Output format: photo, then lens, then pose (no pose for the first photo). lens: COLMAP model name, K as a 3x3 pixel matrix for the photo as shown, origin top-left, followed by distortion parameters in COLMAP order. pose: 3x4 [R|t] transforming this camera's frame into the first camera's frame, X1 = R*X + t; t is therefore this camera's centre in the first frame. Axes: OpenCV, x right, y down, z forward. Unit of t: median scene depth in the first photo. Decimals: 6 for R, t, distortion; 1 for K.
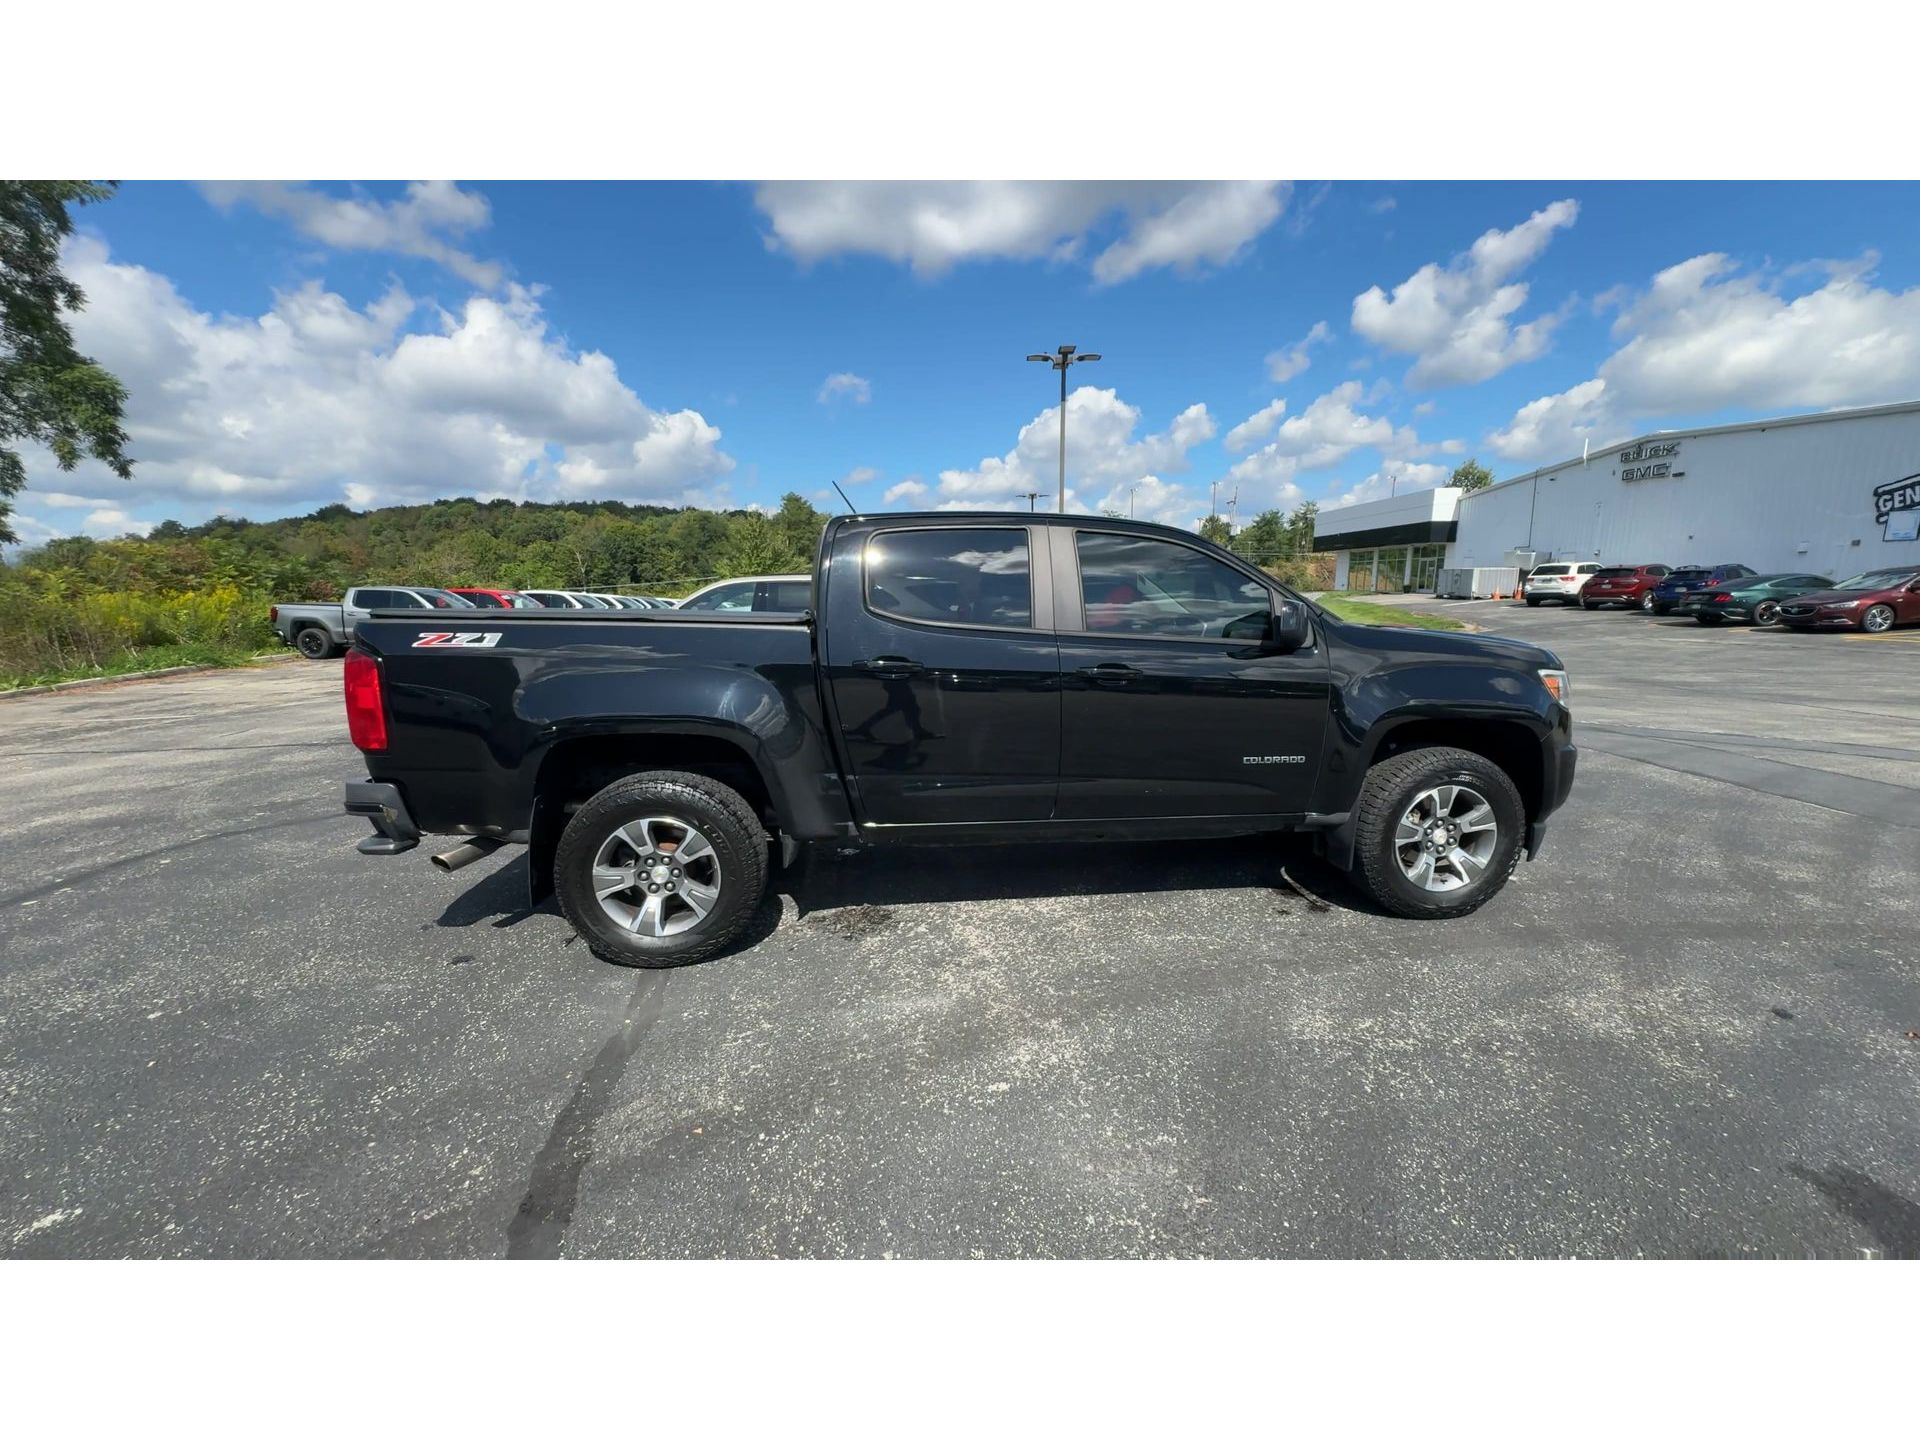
lens RADIAL K [[740.5, 0, 967.2], [0, 740.5, 720.5], [0, 0, 1]] dist [-0.000068, 0.000395]
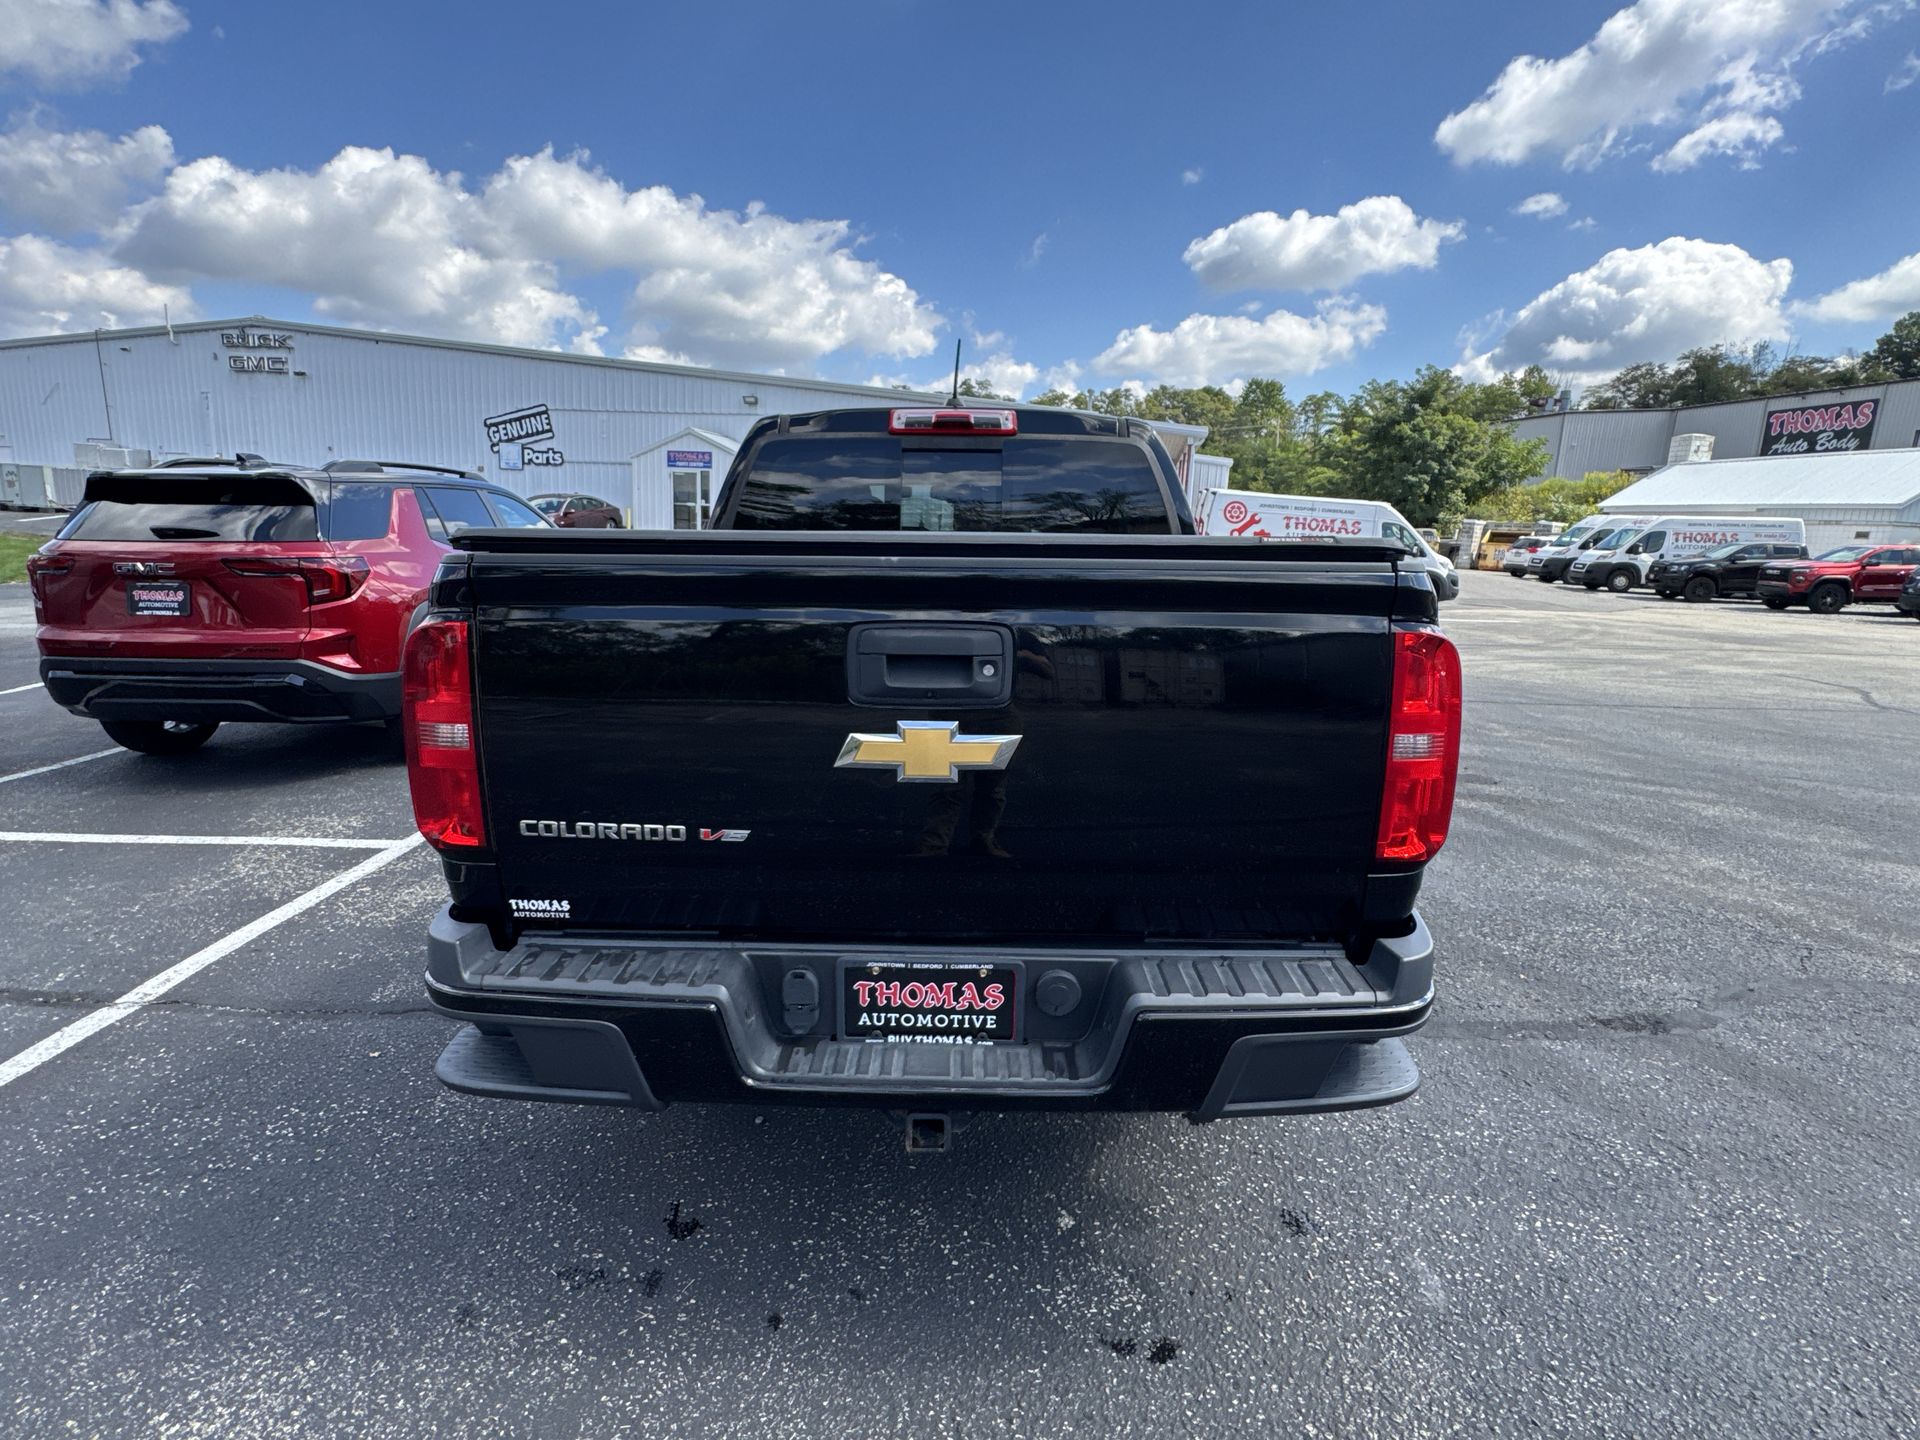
lens RADIAL K [[969.0, 0, 960.0], [0, 969.0, 720.0], [0, 0, 1]] dist [-0.003044, -0.000498]
pose [[0.122875, -0.187848, 0.974482, -0.218322], [0.141538, 0.975202, 0.170140, -0.027669], [-0.982277, 0.117020, 0.146416, 0.182780]]
